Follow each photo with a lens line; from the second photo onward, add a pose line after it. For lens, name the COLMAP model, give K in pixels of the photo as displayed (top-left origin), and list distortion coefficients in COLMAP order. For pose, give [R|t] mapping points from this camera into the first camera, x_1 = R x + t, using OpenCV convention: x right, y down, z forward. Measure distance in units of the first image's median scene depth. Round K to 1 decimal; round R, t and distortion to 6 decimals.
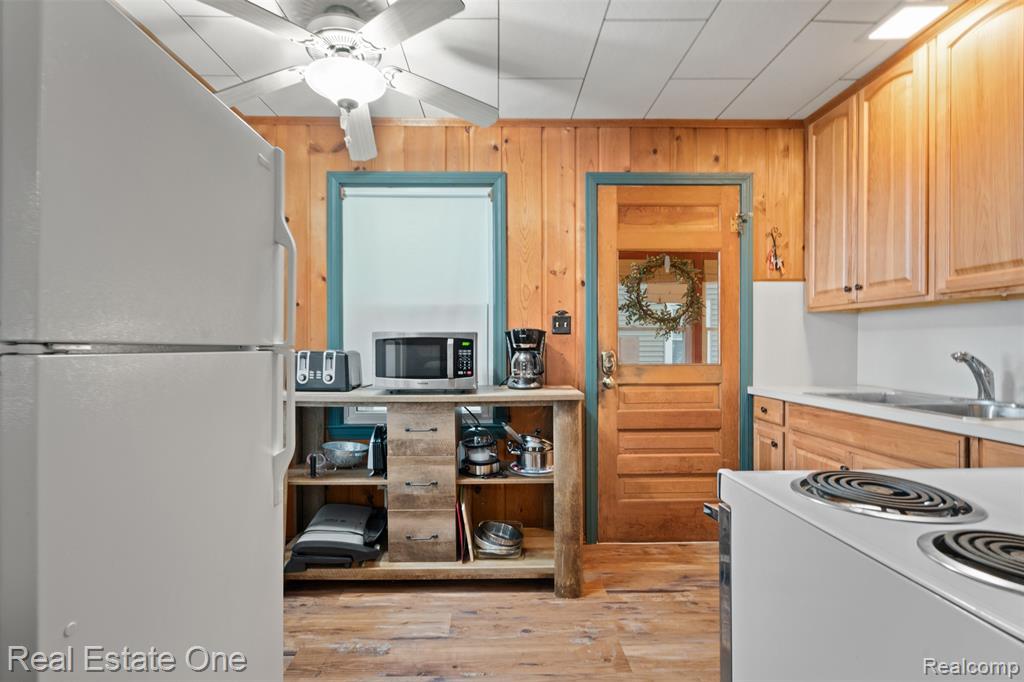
lens RADIAL K [[479.1, 0, 512.0], [0, 479.1, 341.0], [0, 0, 1]] dist [-0.000180, -0.000060]
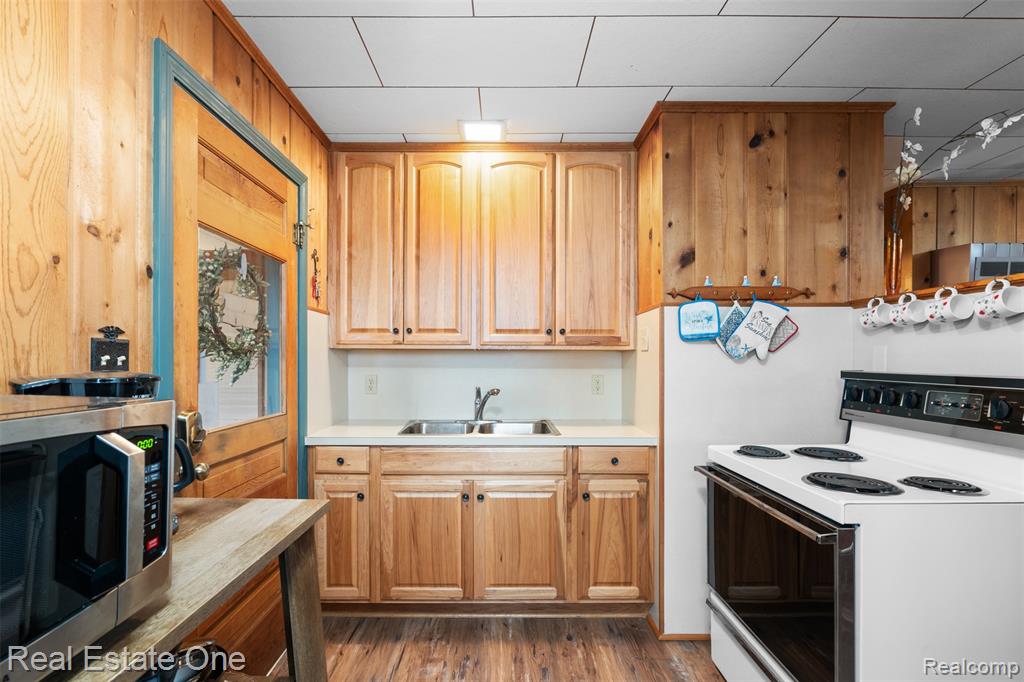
lens RADIAL K [[466.1, 0, 507.2], [0, 466.1, 359.0], [0, 0, 1]] dist [-0.000145, 0.000149]
pose [[0.028110, 0.007723, 0.999575, -0.303735], [-0.011277, 0.999909, -0.007408, -0.037161], [-0.999541, -0.011064, 0.028195, 0.657586]]
